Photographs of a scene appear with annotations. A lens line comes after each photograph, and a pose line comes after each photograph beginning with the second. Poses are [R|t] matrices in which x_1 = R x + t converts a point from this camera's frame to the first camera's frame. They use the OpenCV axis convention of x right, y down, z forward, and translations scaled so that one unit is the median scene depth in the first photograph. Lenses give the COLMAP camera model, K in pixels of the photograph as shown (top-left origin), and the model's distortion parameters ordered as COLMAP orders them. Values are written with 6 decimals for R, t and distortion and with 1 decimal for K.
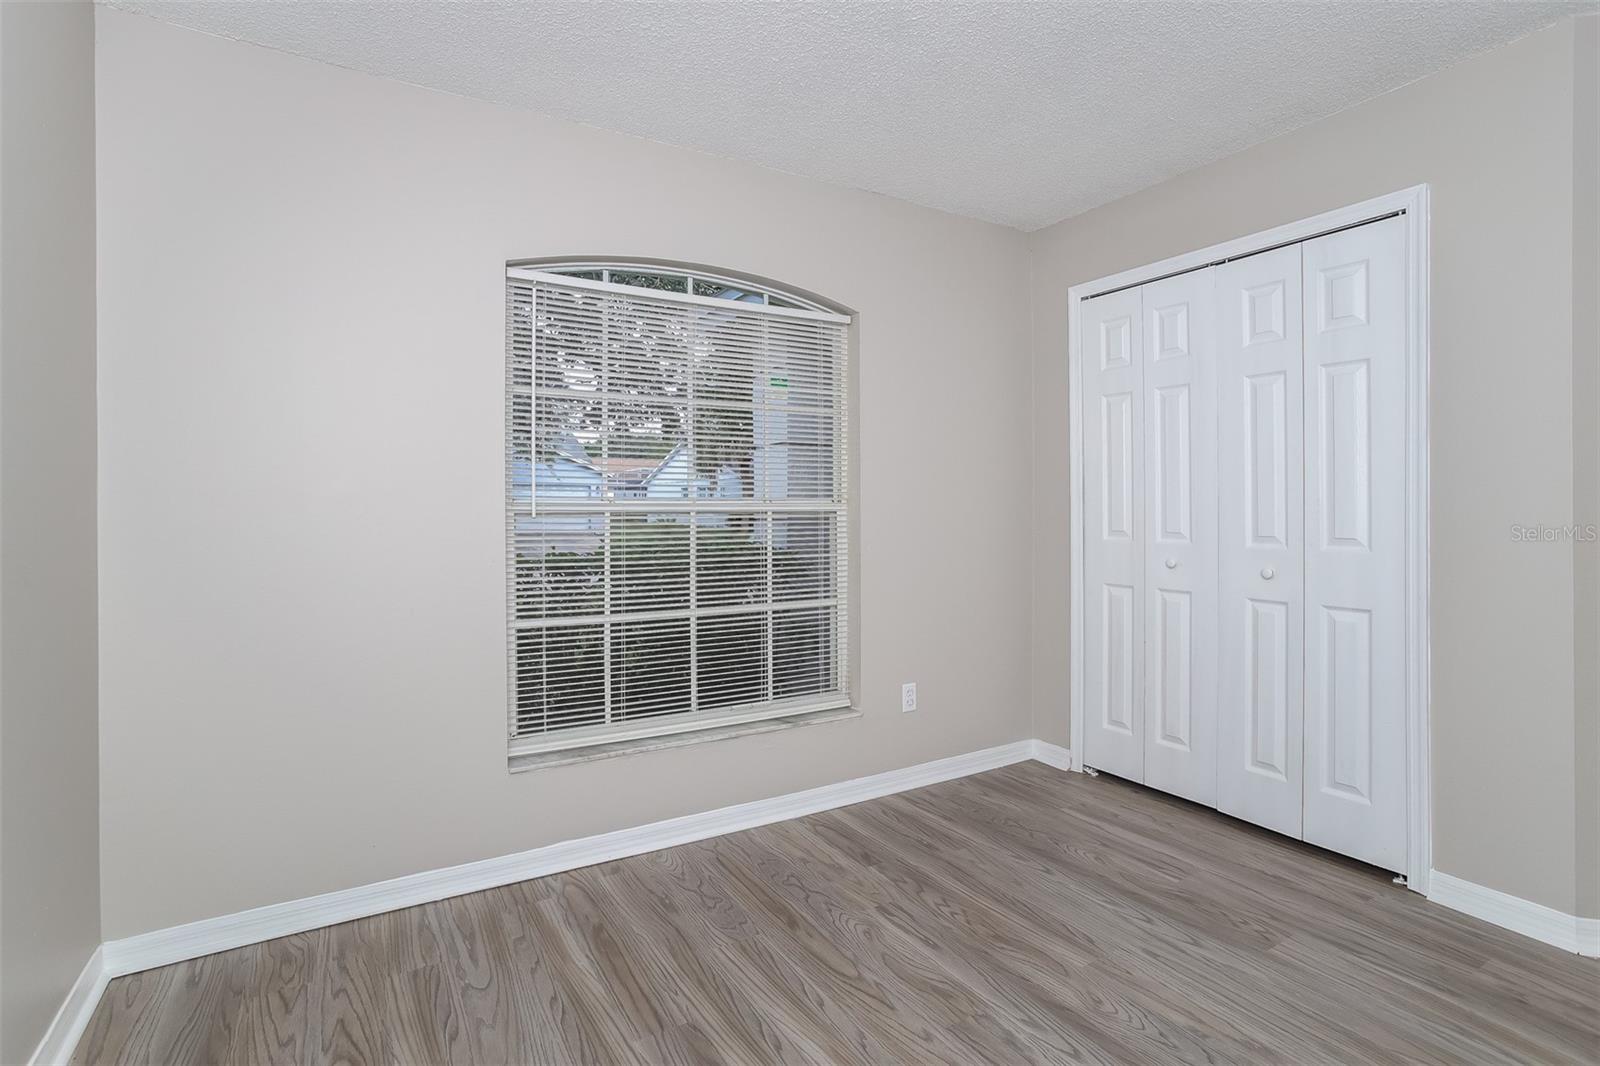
lens RADIAL K [[764.6, 0, 802.4], [0, 764.6, 508.3], [0, 0, 1]] dist [-0.018122, 0.000060]
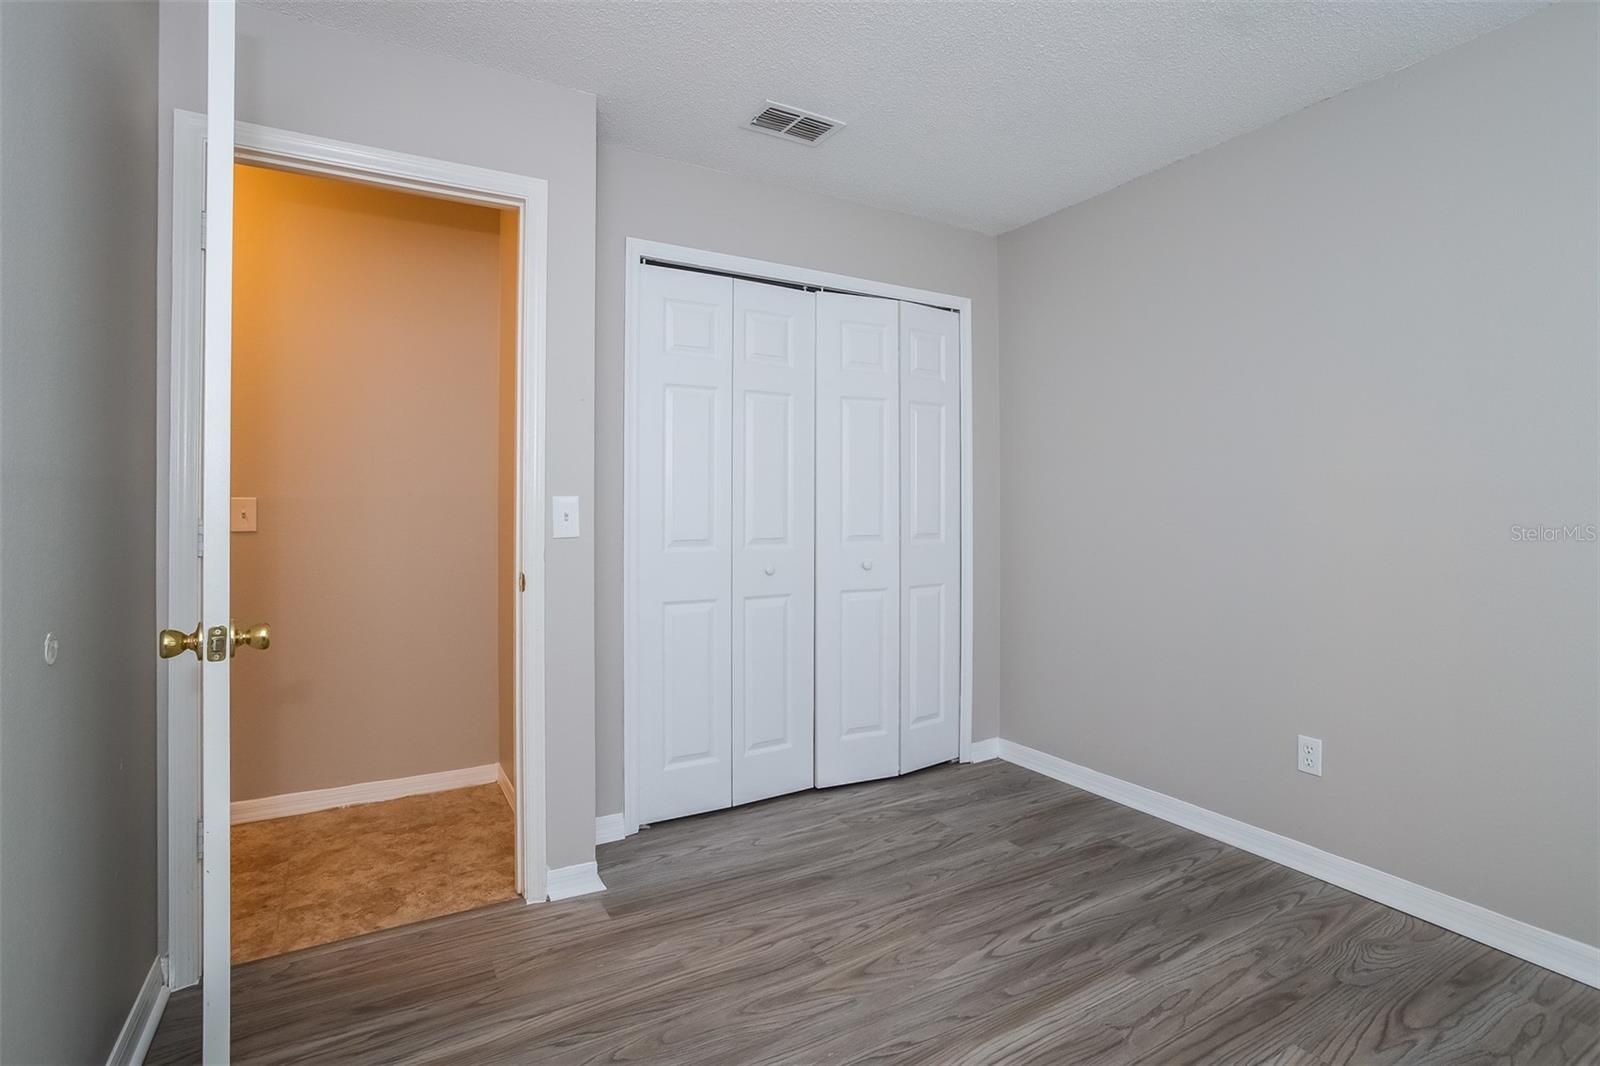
lens RADIAL K [[764.6, 0, 802.4], [0, 764.6, 508.3], [0, 0, 1]] dist [-0.018122, 0.000060]
pose [[0.004888, -0.008000, 0.999956, -0.637904], [0.002976, 0.999964, 0.007986, -0.017248], [-0.999984, 0.002937, 0.004912, 1.162049]]
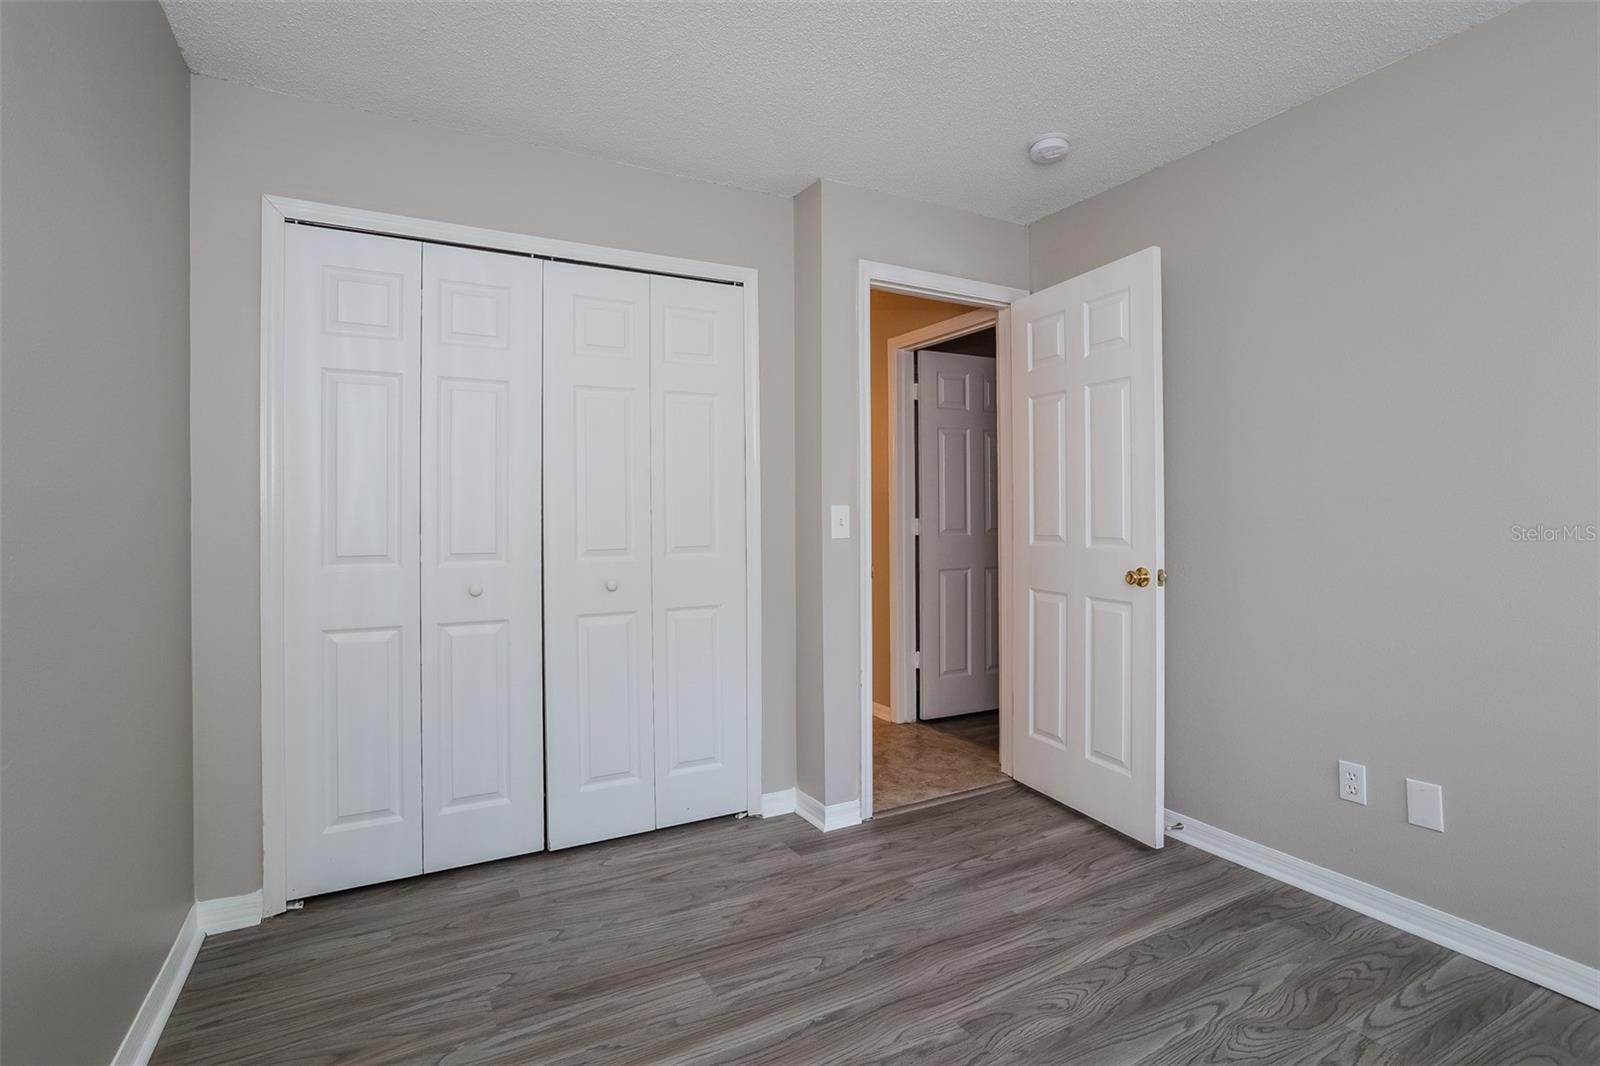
lens RADIAL K [[757.7, 0, 806.4], [0, 757.7, 495.8], [0, 0, 1]] dist [-0.084901, 0.037153]
pose [[0.020923, 0.016091, 0.999652, -0.388059], [0.007947, 0.999836, -0.016261, -0.016318], [-0.999750, 0.008285, 0.020792, 0.735854]]
